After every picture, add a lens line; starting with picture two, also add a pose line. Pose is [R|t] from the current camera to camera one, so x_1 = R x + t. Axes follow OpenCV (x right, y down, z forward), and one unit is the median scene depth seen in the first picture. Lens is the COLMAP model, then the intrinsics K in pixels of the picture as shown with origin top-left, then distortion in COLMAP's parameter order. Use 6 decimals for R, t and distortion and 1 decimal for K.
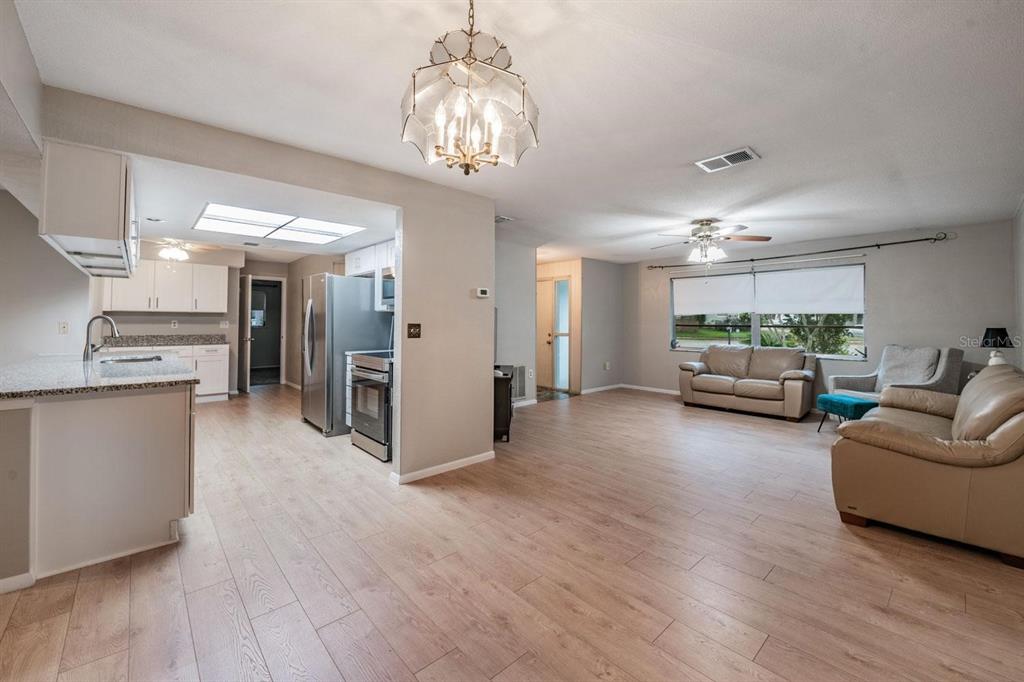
lens RADIAL K [[412.7, 0, 485.3], [0, 412.7, 314.8], [0, 0, 1]] dist [-0.020951, 0.000111]
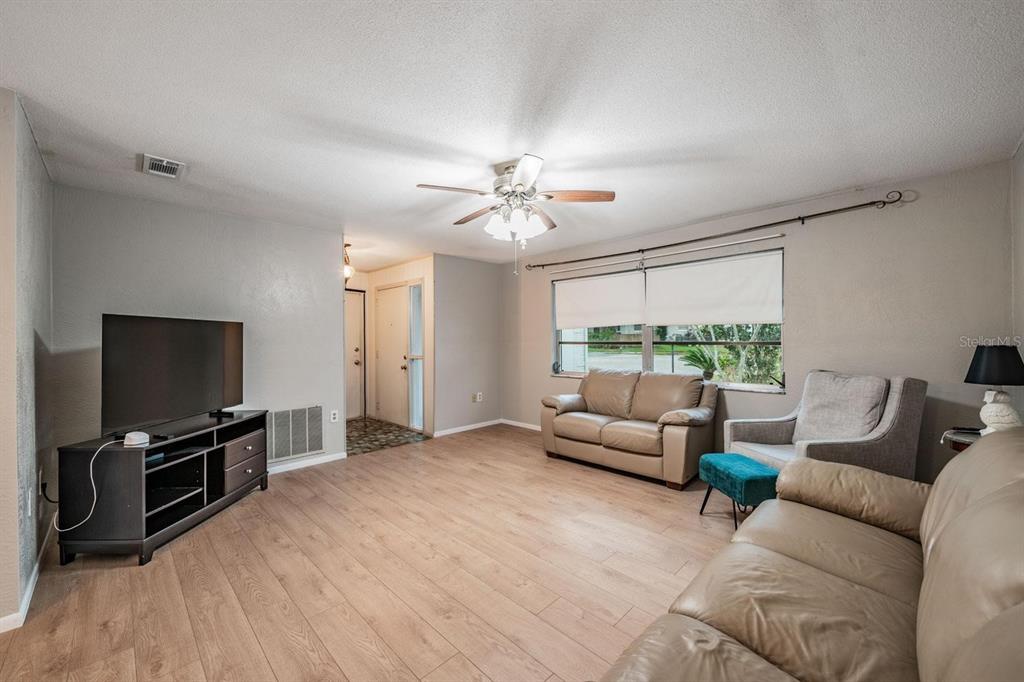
lens RADIAL K [[397.5, 0, 512.0], [0, 397.5, 341.0], [0, 0, 1]] dist [-0.000709, -0.000214]
pose [[0.996456, -0.015437, 0.082685, 0.436941], [0.013497, 0.999622, 0.023961, 0.005018], [-0.083024, -0.022761, 0.996288, 0.382509]]
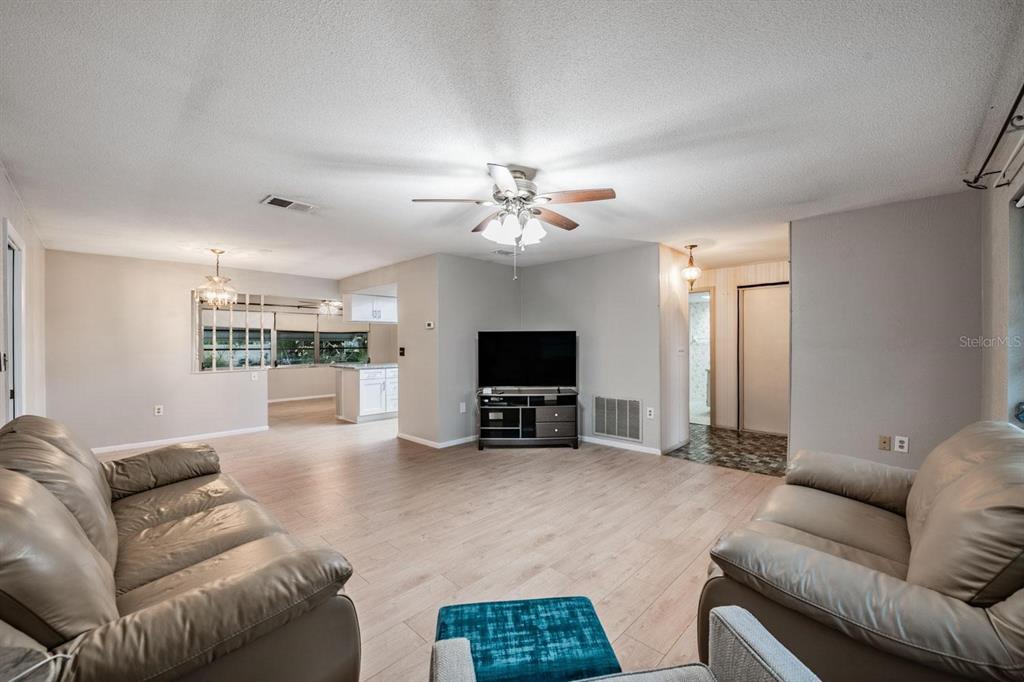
lens RADIAL K [[369.1, 0, 491.6], [0, 369.1, 345.1], [0, 0, 1]] dist [0.000221, 0.000023]
pose [[0.125102, -0.006864, -0.992120, 0.919041], [0.024350, 0.999696, -0.003846, 0.016801], [0.991845, -0.023677, 0.125231, 0.775577]]
